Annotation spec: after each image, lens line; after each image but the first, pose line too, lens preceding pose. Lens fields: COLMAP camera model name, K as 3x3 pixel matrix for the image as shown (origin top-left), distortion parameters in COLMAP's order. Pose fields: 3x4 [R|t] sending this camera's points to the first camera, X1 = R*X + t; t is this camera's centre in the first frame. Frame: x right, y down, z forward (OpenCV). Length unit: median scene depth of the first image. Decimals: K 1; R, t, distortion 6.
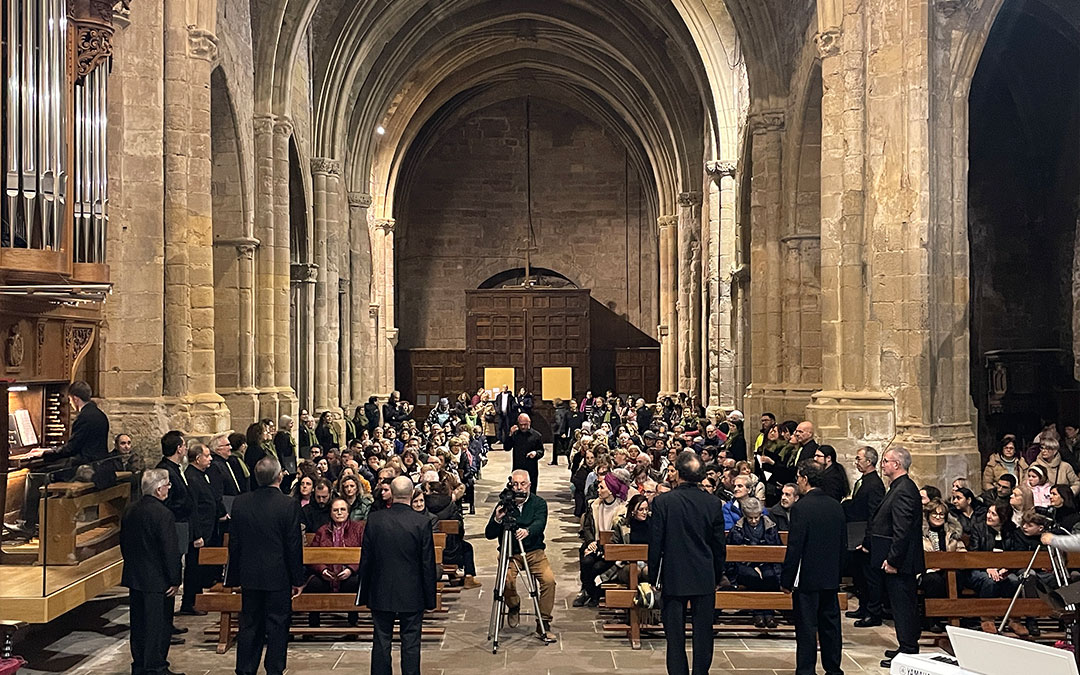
lens RADIAL K [[1330.4, 0, 540.7], [0, 1330.4, 338.2], [0, 0, 1]] dist [0.064191, 0.000000]
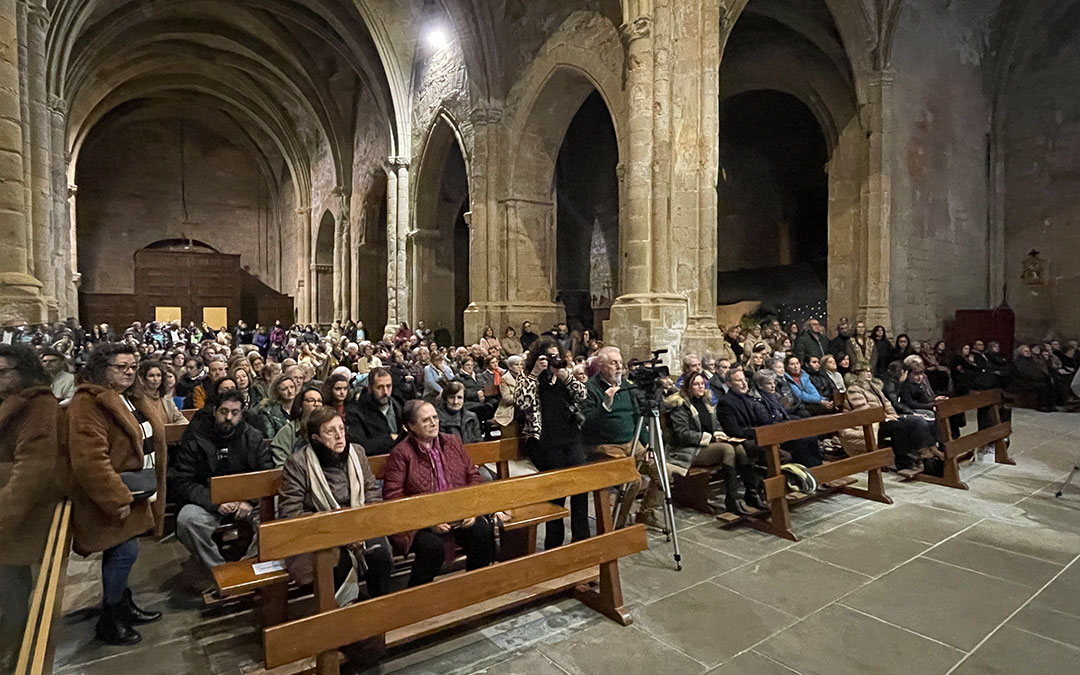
lens RADIAL K [[600.9, 0, 538.8], [0, 600.9, 337.5], [0, 0, 1]] dist [0.001842, -0.001009]
pose [[0.796830, -0.014859, 0.604021, -0.144024], [-0.008288, 0.999335, 0.035518, 0.040137], [-0.604147, -0.033307, 0.796176, 0.372386]]
